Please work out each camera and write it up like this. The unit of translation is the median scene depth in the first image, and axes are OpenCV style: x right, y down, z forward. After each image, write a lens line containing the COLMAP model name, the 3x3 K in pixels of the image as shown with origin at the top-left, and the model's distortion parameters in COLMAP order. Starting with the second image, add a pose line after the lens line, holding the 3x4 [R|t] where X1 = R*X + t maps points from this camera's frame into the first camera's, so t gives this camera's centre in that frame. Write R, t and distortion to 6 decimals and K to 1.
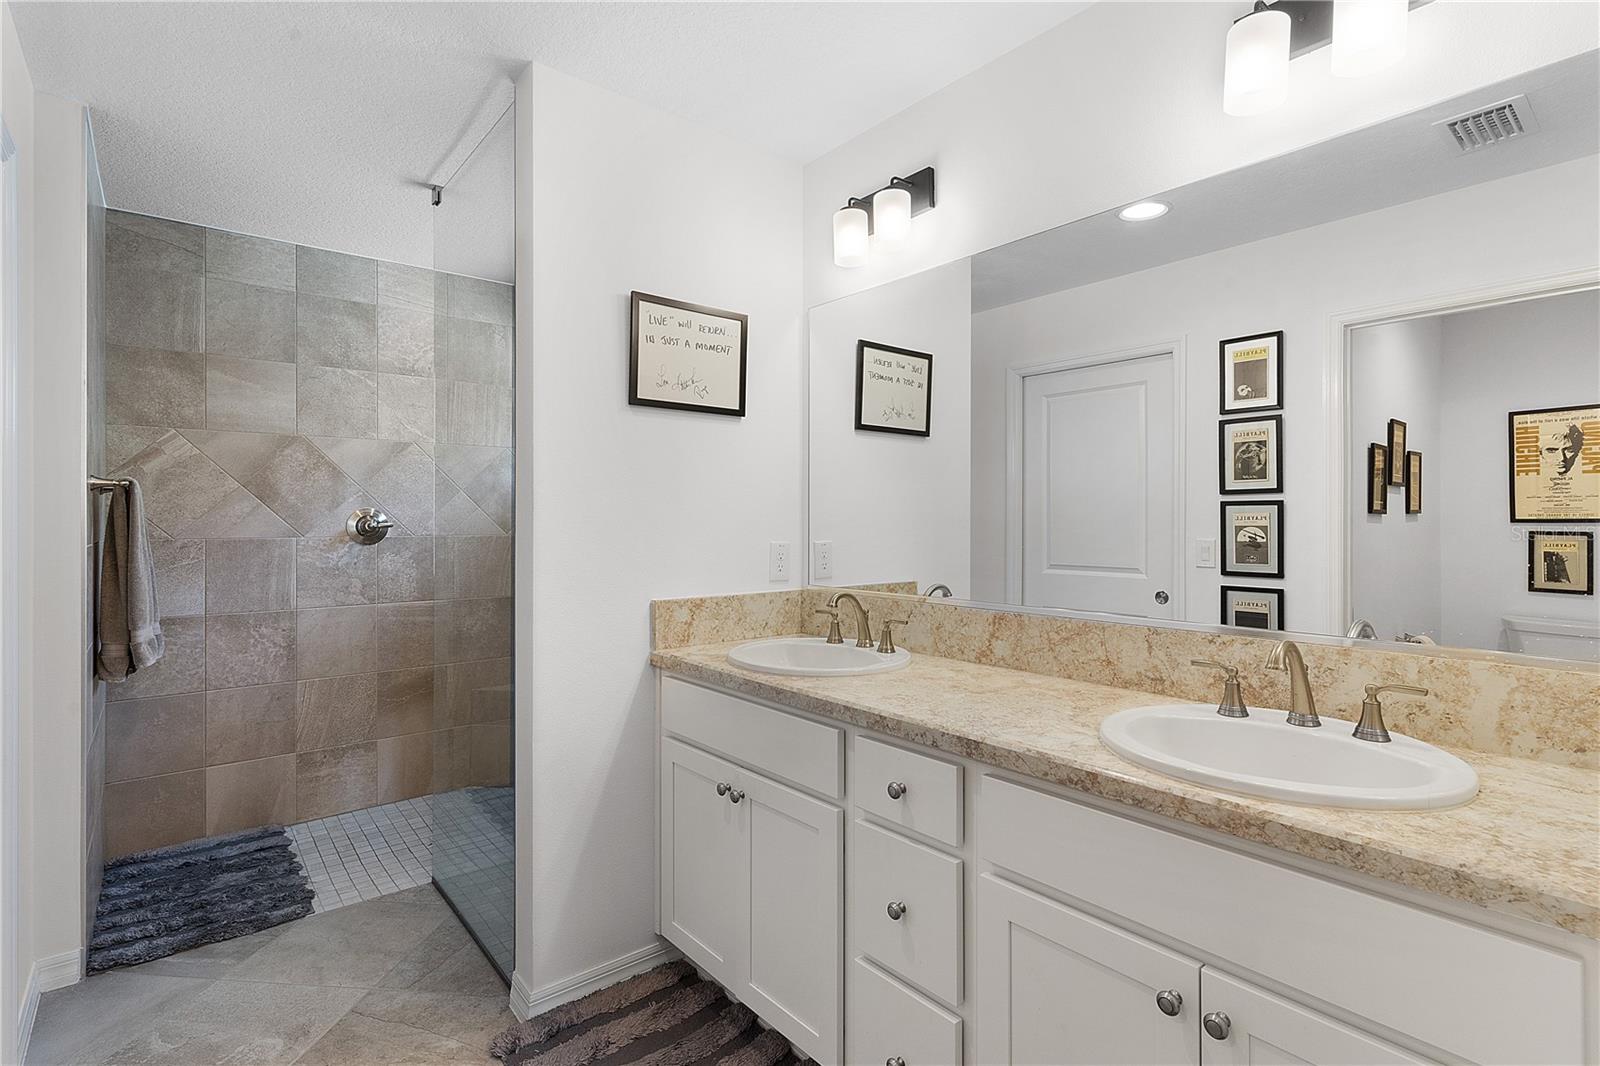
lens RADIAL K [[777.0, 0, 801.9], [0, 777.0, 530.6], [0, 0, 1]] dist [0.003564, -0.001017]
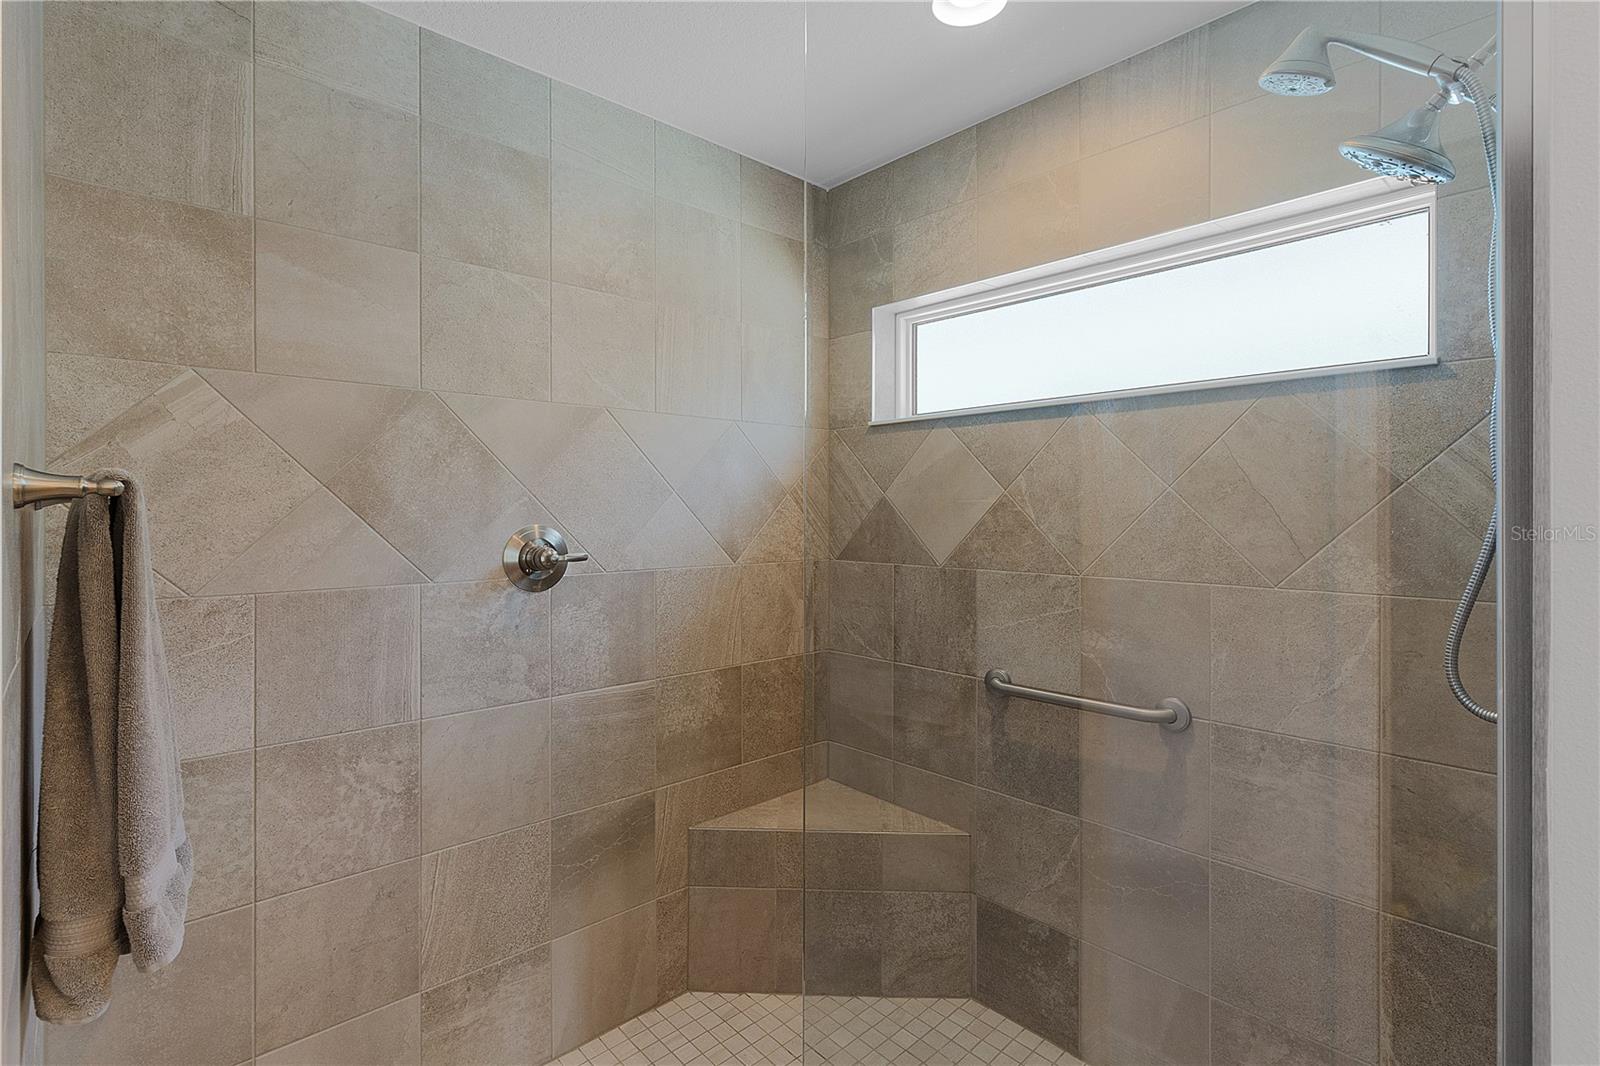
lens RADIAL K [[777.0, 0, 798.5], [0, 777.0, 522.9], [0, 0, 1]] dist [0.003564, -0.001017]
pose [[0.998481, -0.001214, 0.055075, -0.432689], [0.001178, 0.999999, 0.000690, -0.033116], [-0.055076, -0.000624, 0.998482, 0.470414]]
